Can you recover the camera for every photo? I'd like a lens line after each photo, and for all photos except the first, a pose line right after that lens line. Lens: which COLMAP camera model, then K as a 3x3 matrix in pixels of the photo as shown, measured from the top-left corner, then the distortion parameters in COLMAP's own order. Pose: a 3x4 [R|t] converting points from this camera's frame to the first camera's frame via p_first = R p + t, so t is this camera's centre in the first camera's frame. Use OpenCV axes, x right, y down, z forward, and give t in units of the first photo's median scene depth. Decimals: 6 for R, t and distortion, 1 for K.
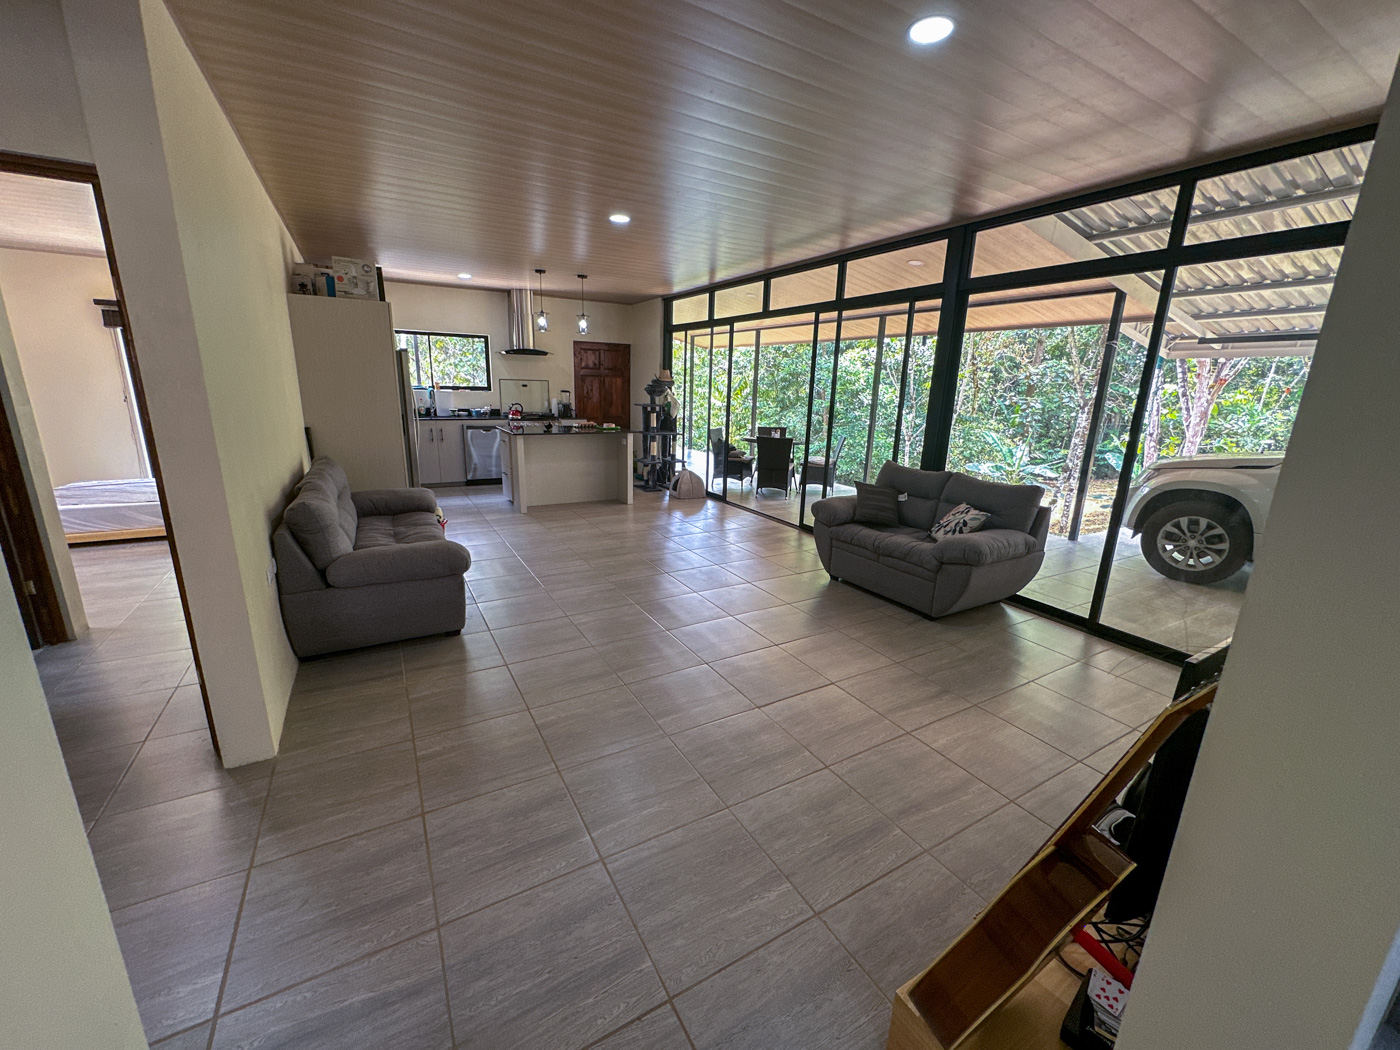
lens RADIAL K [[559.9, 0, 685.7], [0, 559.9, 523.0], [0, 0, 1]] dist [-0.000009, -0.000276]
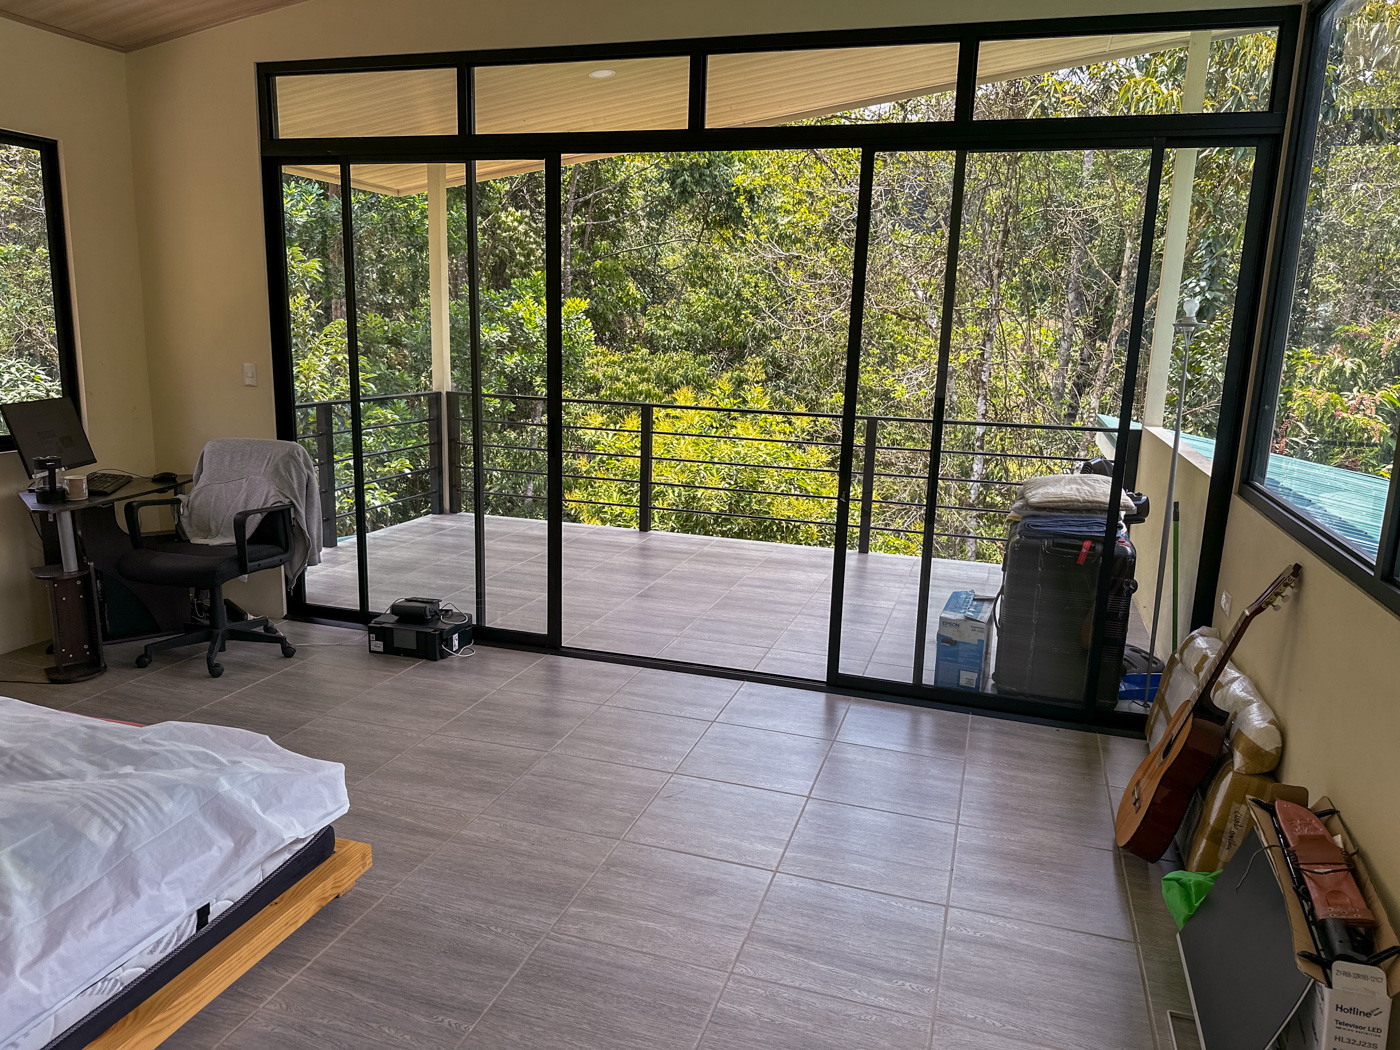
lens RADIAL K [[980.5, 0, 705.5], [0, 980.5, 525.8], [0, 0, 1]] dist [0.031973, -0.032194]
pose [[0.729090, -0.134303, 0.671111, -0.297911], [0.152954, 0.987731, 0.031497, -0.128863], [-0.667107, 0.079685, 0.740687, 0.491798]]
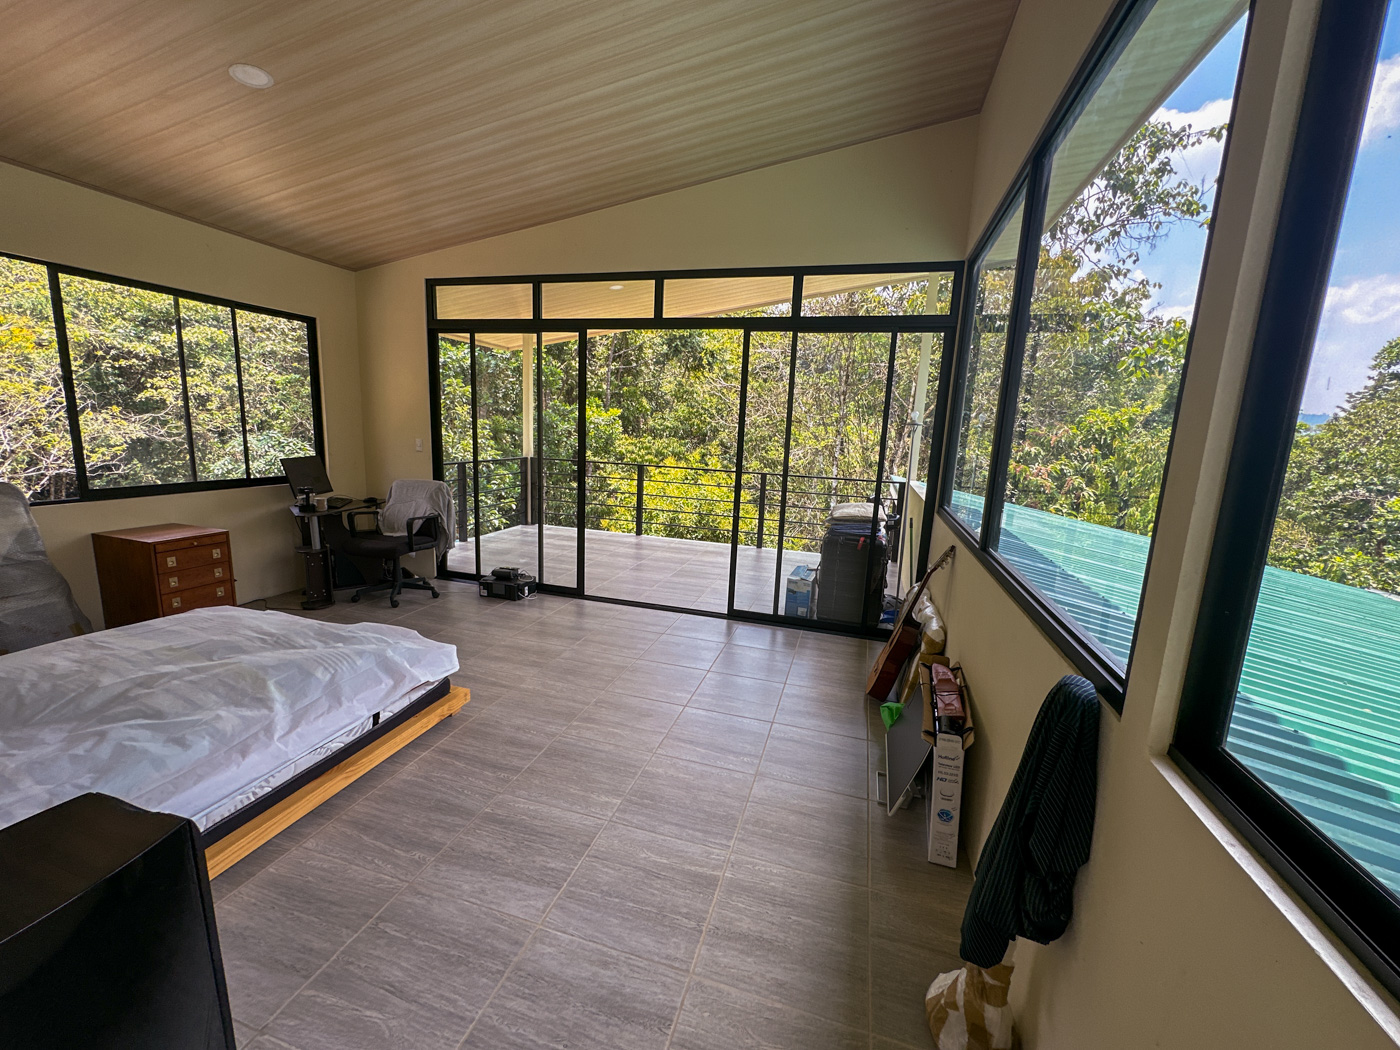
lens RADIAL K [[559.9, 0, 703.5], [0, 559.9, 523.4], [0, 0, 1]] dist [-0.000009, -0.000276]
pose [[0.713872, -0.108712, 0.691787, -0.301588], [0.143607, 0.989608, 0.007322, -0.112128], [-0.685394, 0.094118, 0.722065, 0.440396]]
